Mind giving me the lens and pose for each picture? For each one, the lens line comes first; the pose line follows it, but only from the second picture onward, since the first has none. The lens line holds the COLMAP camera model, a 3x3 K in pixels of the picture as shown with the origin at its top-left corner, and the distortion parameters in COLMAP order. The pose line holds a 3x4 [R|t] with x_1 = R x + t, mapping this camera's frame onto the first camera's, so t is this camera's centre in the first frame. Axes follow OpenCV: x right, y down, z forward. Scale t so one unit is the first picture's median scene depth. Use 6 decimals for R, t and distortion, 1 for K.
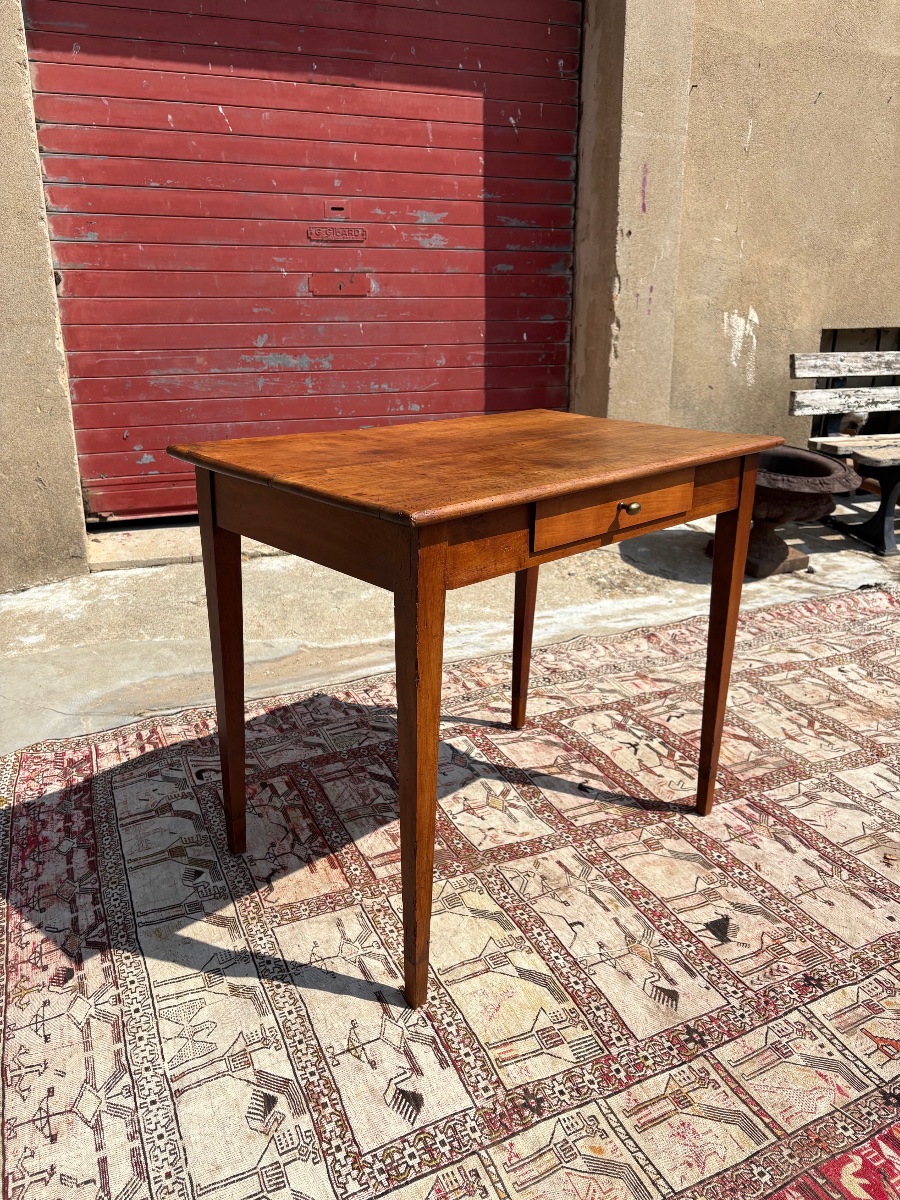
lens RADIAL K [[911.6, 0, 455.3], [0, 911.6, 591.9], [0, 0, 1]] dist [0.052428, -0.060332]
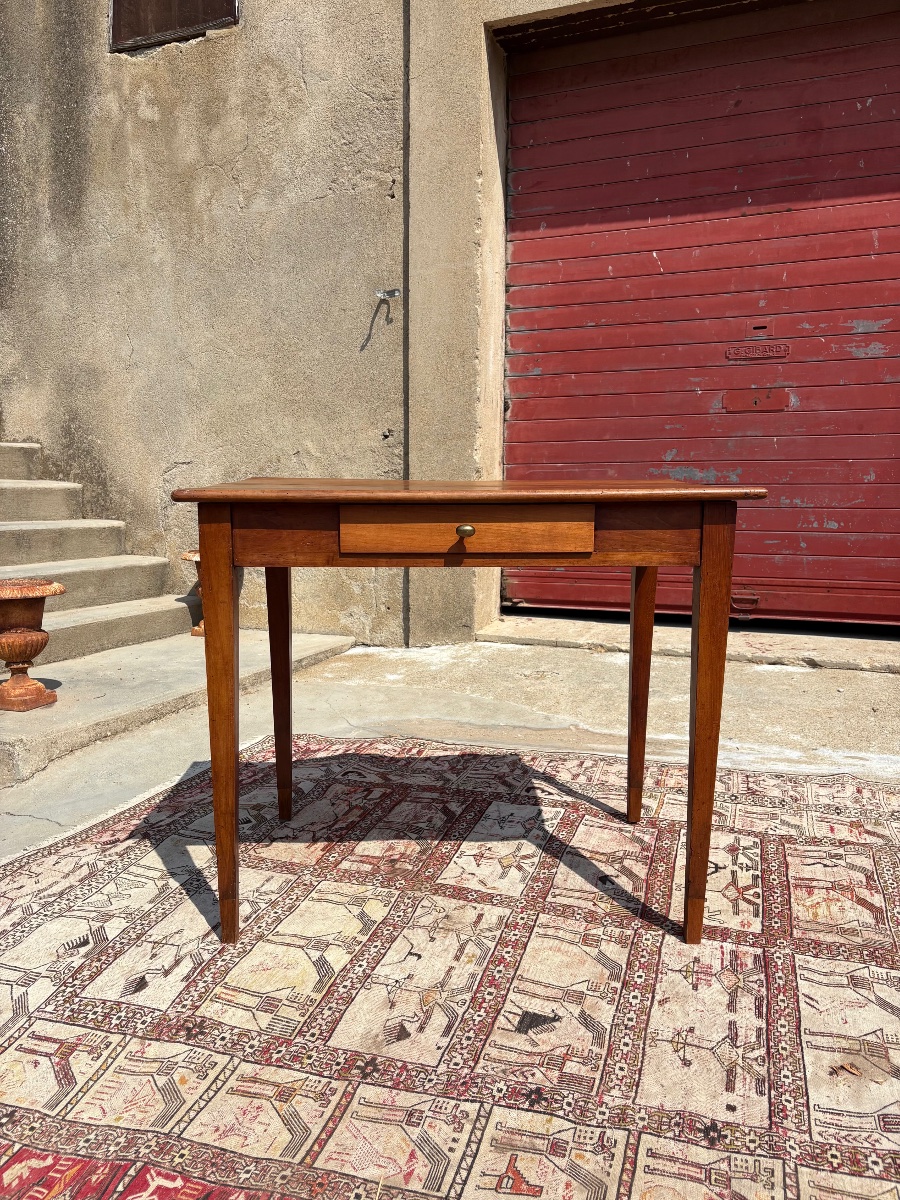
lens RADIAL K [[912.6, 0, 453.5], [0, 912.6, 598.2], [0, 0, 1]] dist [0.053466, -0.064412]
pose [[0.724767, 0.091602, -0.682878, 0.660634], [-0.204235, 0.975141, -0.085957, 0.055276], [0.658028, 0.201766, 0.725458, 0.198478]]
